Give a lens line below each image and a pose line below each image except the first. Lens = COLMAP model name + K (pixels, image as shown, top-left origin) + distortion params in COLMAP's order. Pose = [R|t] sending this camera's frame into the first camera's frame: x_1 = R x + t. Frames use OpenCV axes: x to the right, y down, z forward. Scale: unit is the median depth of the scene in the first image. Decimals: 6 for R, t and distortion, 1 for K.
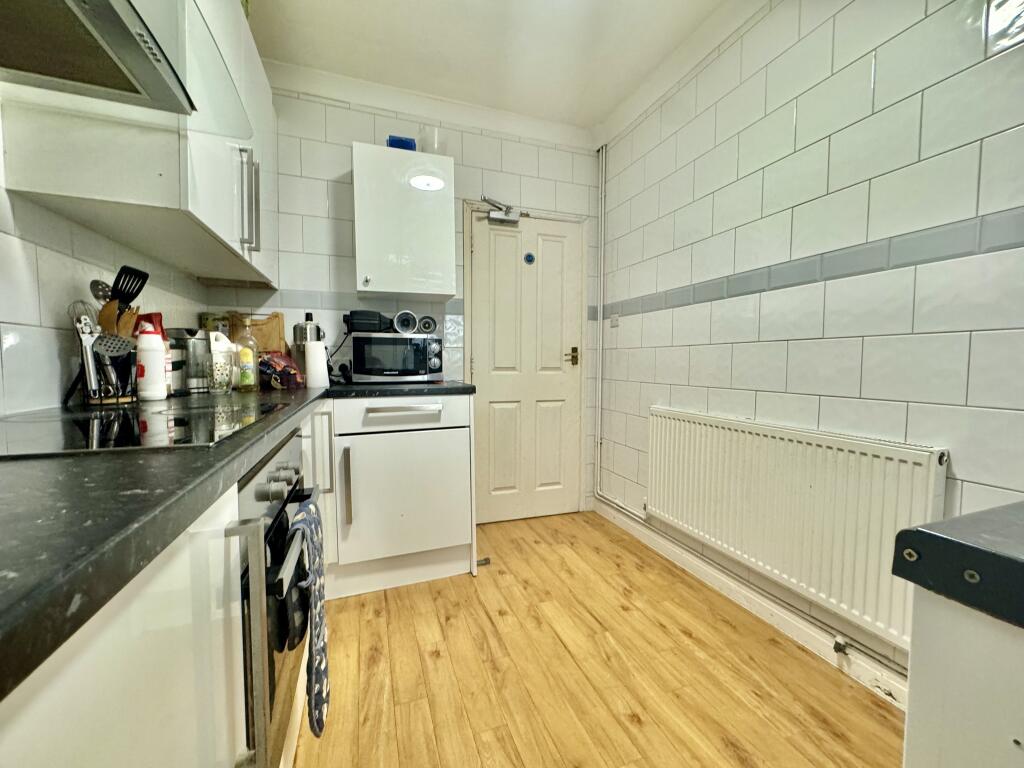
lens RADIAL K [[409.7, 0, 516.5], [0, 409.7, 384.8], [0, 0, 1]] dist [0.002720, 0.000680]
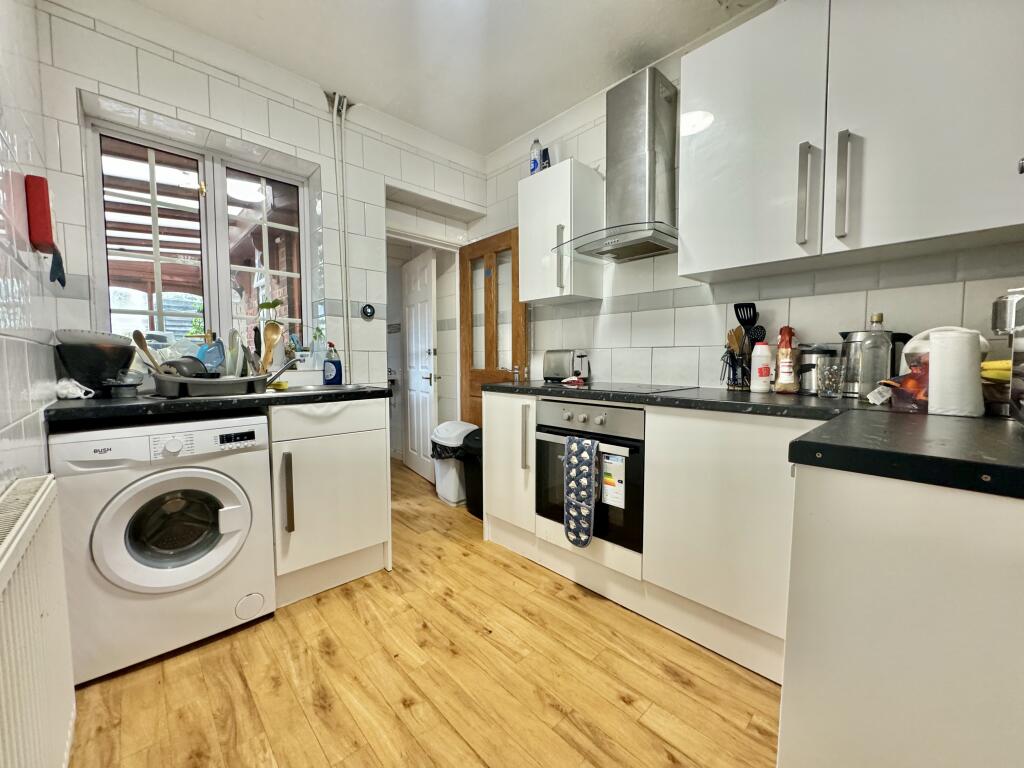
lens RADIAL K [[409.7, 0, 515.1], [0, 409.7, 383.7], [0, 0, 1]] dist [0.002720, 0.000680]
pose [[-0.920582, 0.025041, -0.389745, 0.398732], [-0.018377, 0.994060, 0.107275, -0.123658], [0.390116, 0.105918, -0.914653, 1.859627]]
